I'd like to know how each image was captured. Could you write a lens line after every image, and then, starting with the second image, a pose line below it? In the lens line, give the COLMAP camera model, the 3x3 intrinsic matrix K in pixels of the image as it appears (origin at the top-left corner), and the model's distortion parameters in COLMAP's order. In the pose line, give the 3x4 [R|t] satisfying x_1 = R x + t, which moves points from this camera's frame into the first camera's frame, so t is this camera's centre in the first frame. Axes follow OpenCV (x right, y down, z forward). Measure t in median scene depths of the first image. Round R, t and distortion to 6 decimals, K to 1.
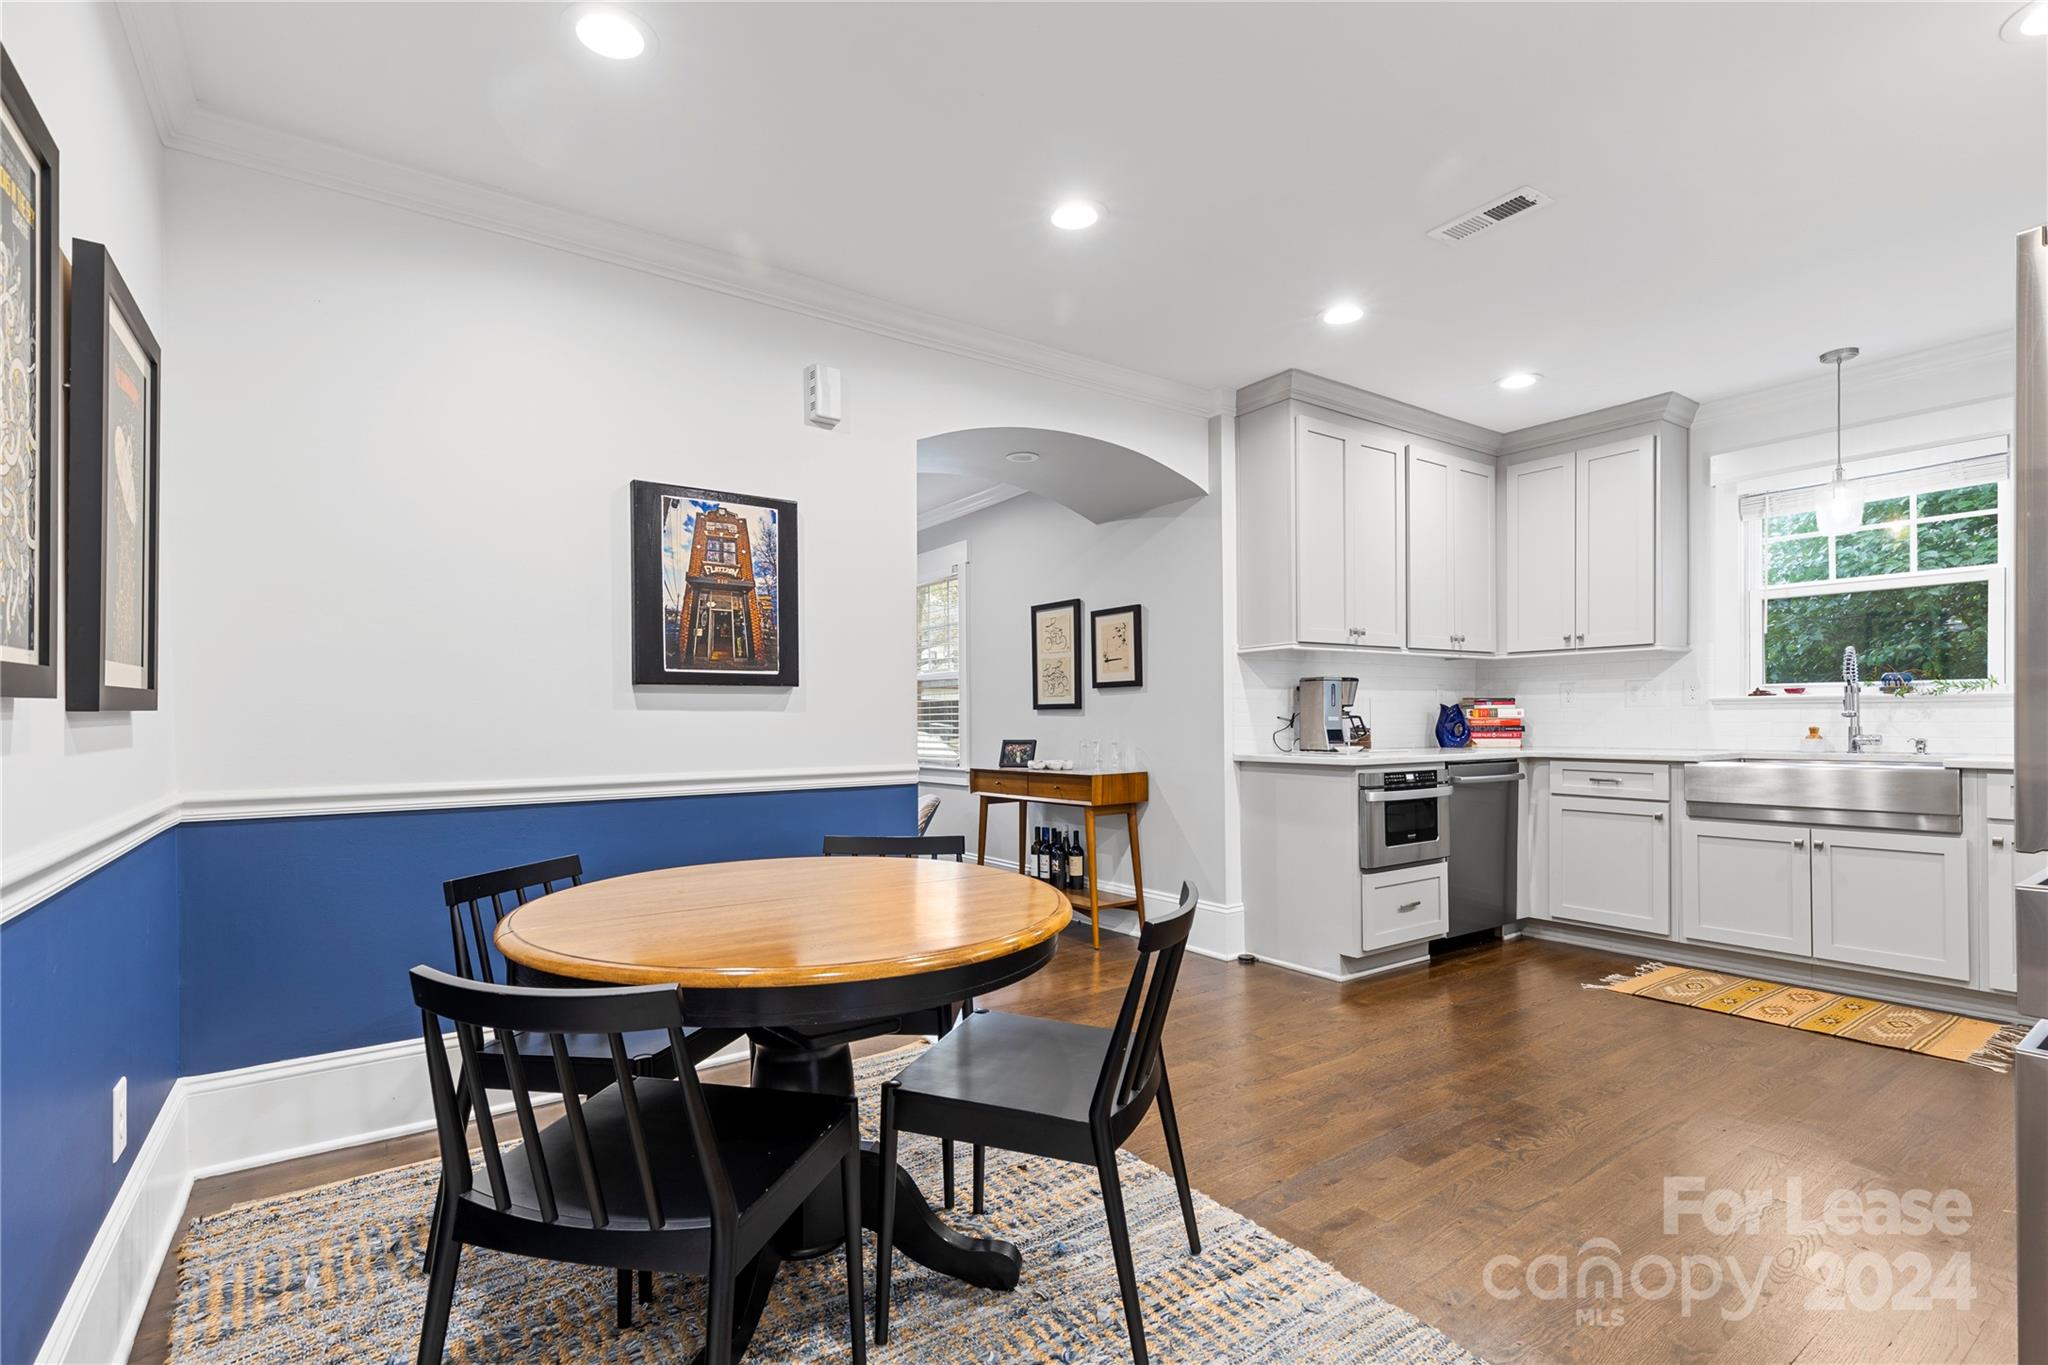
lens RADIAL K [[985.2, 0, 1013.4], [0, 985.2, 709.5], [0, 0, 1]] dist [0.072248, 0.000095]
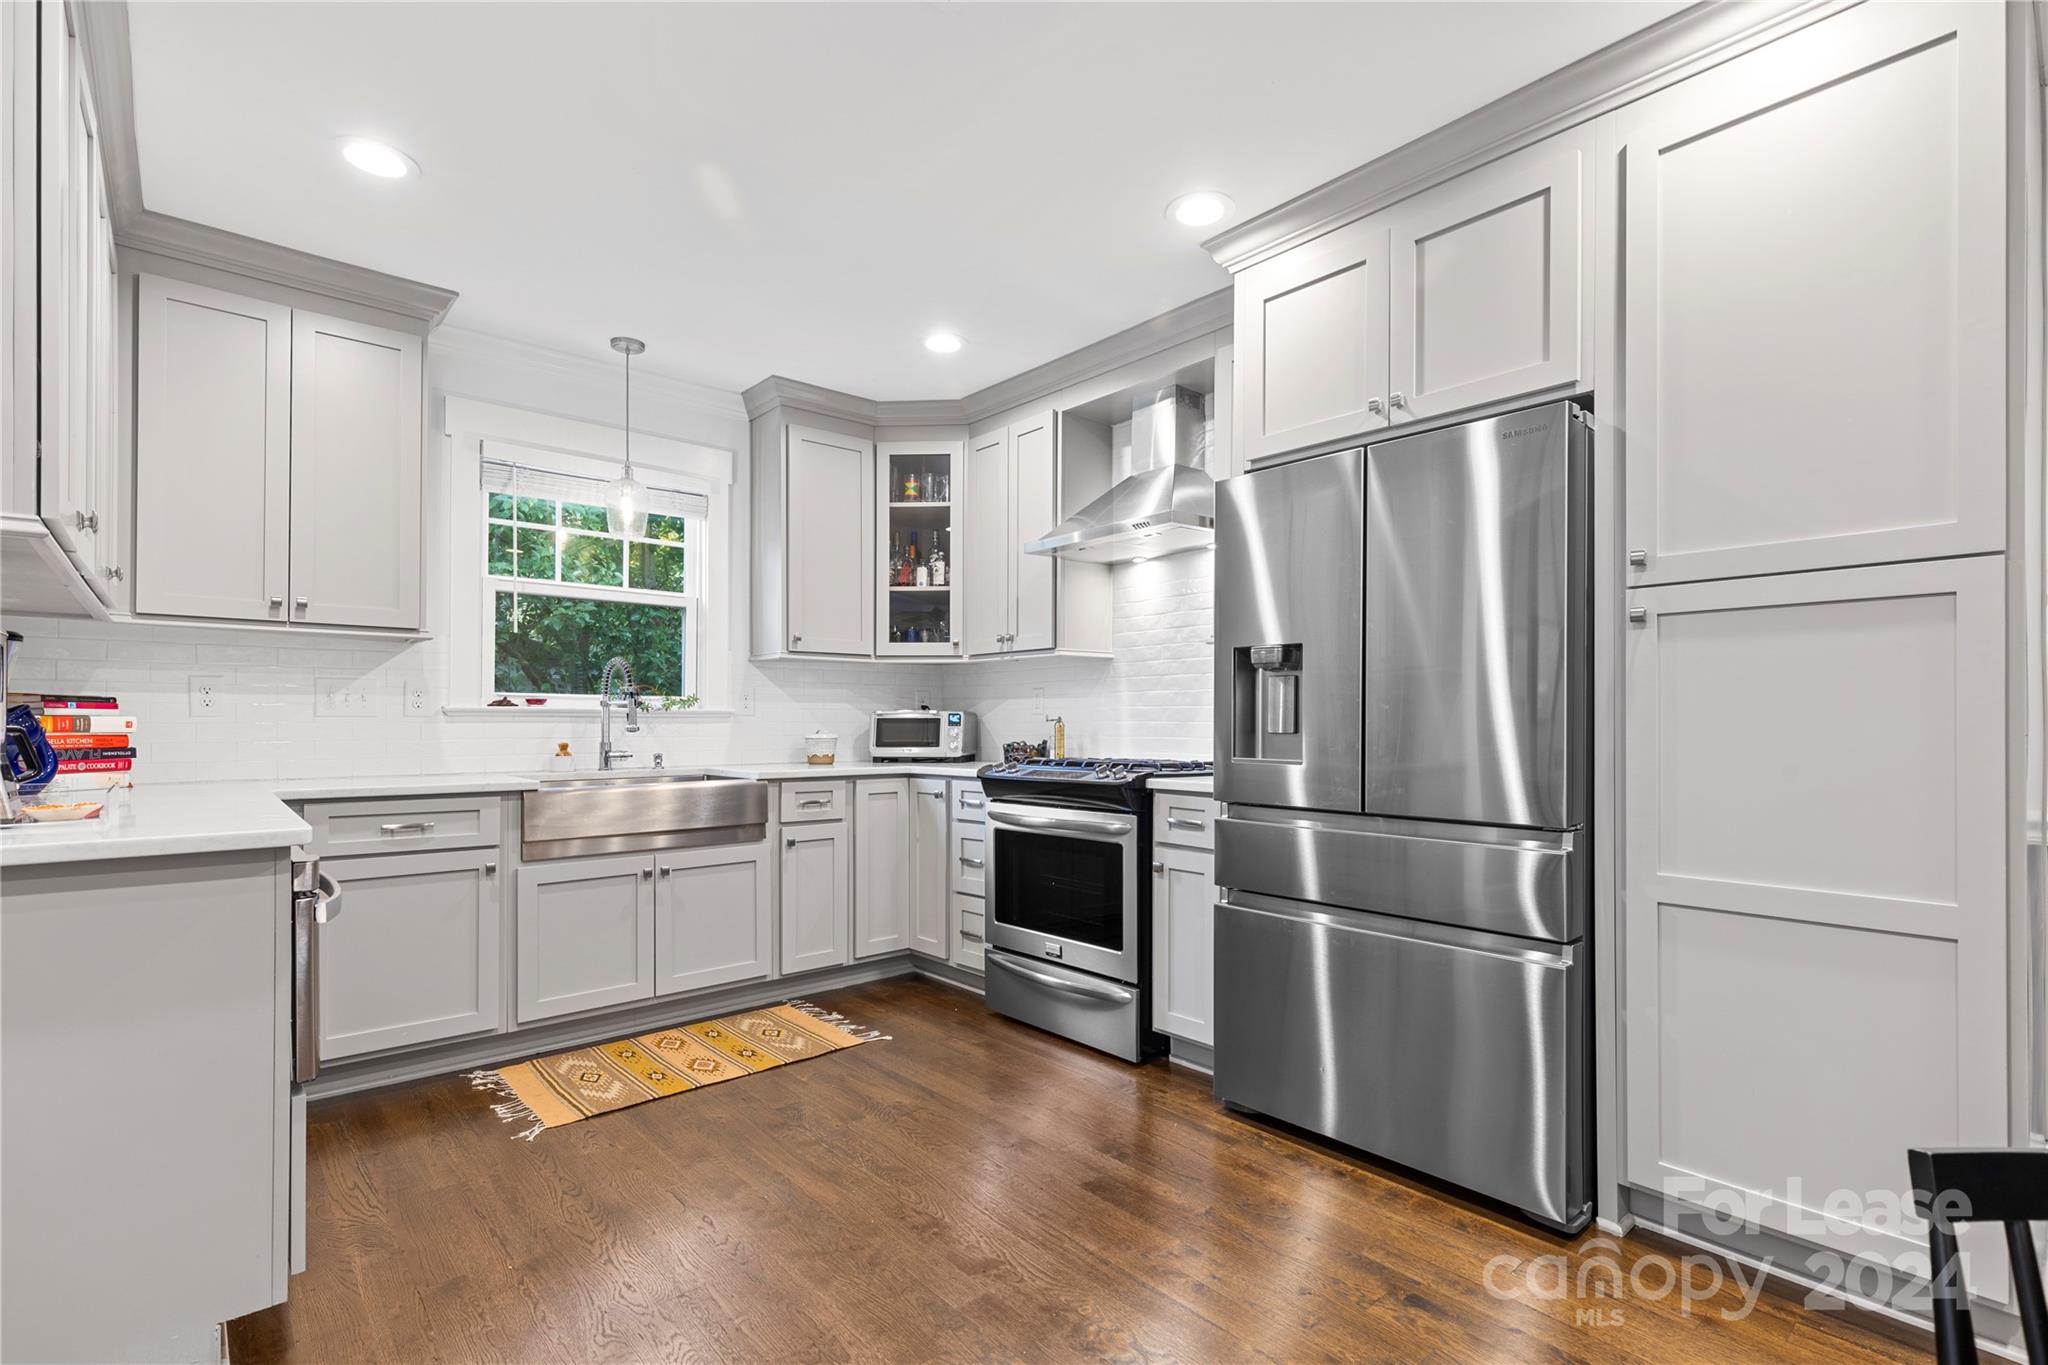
lens RADIAL K [[985.2, 0, 1013.4], [0, 985.2, 709.5], [0, 0, 1]] dist [0.072248, 0.000095]
pose [[-0.095082, 0.018063, 0.995306, -0.128512], [-0.014811, 0.999699, -0.019557, -0.000982], [-0.995359, -0.016601, -0.094786, 0.703404]]
